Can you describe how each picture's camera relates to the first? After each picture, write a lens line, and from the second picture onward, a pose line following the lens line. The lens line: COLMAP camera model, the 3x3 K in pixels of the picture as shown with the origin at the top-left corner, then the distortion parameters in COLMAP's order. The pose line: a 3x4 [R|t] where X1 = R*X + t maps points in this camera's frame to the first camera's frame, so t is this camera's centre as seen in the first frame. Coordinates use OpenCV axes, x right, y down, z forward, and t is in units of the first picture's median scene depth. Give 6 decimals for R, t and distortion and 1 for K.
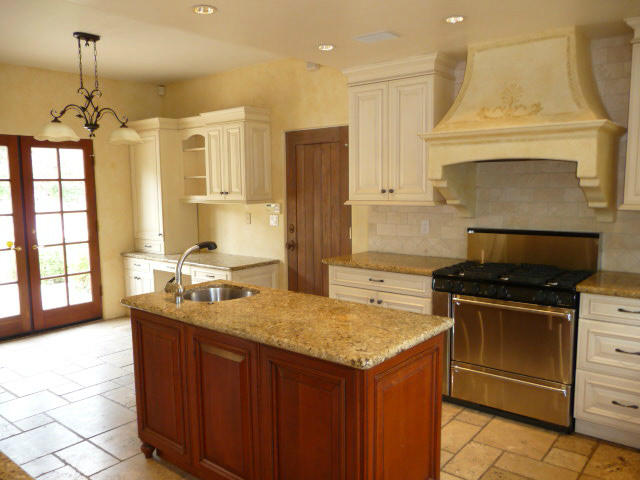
lens RADIAL K [[519.5, 0, 322.9], [0, 519.5, 251.2], [0, 0, 1]] dist [-0.046350, 0.049315]
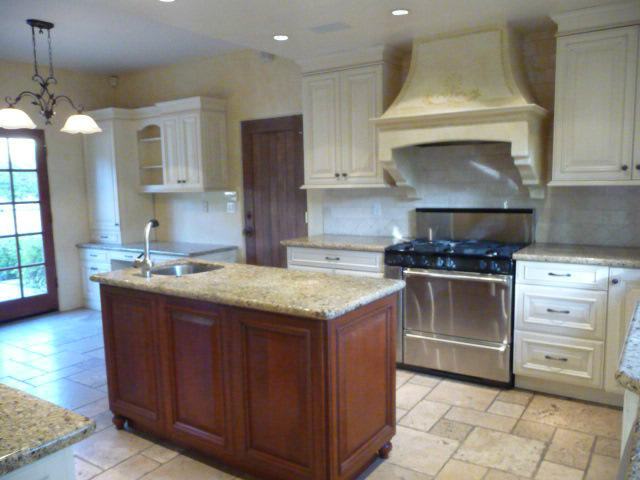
lens RADIAL K [[519.5, 0, 322.9], [0, 519.5, 251.2], [0, 0, 1]] dist [-0.046350, 0.049315]
pose [[0.995538, -0.021929, 0.091783, -0.015574], [0.021390, 0.999748, 0.006858, 0.037554], [-0.091910, -0.004865, 0.995755, -0.061955]]
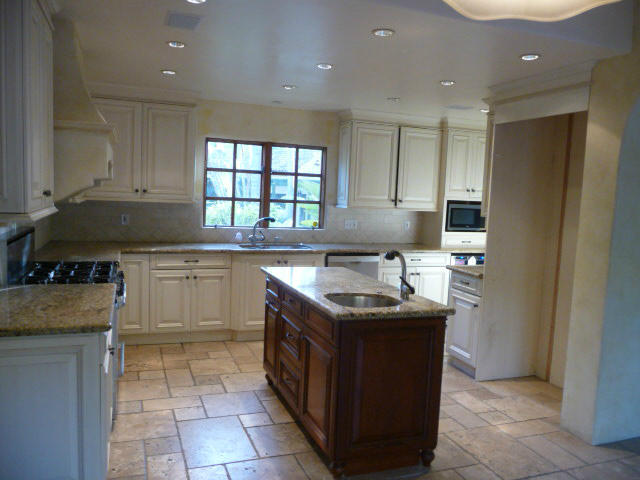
lens RADIAL K [[519.5, 0, 322.9], [0, 519.5, 251.2], [0, 0, 1]] dist [-0.046350, 0.049315]
pose [[-0.867043, -0.077276, 0.492203, -0.516876], [0.029275, 0.978290, 0.205162, -0.178405], [-0.497372, 0.192293, -0.845958, 1.576108]]
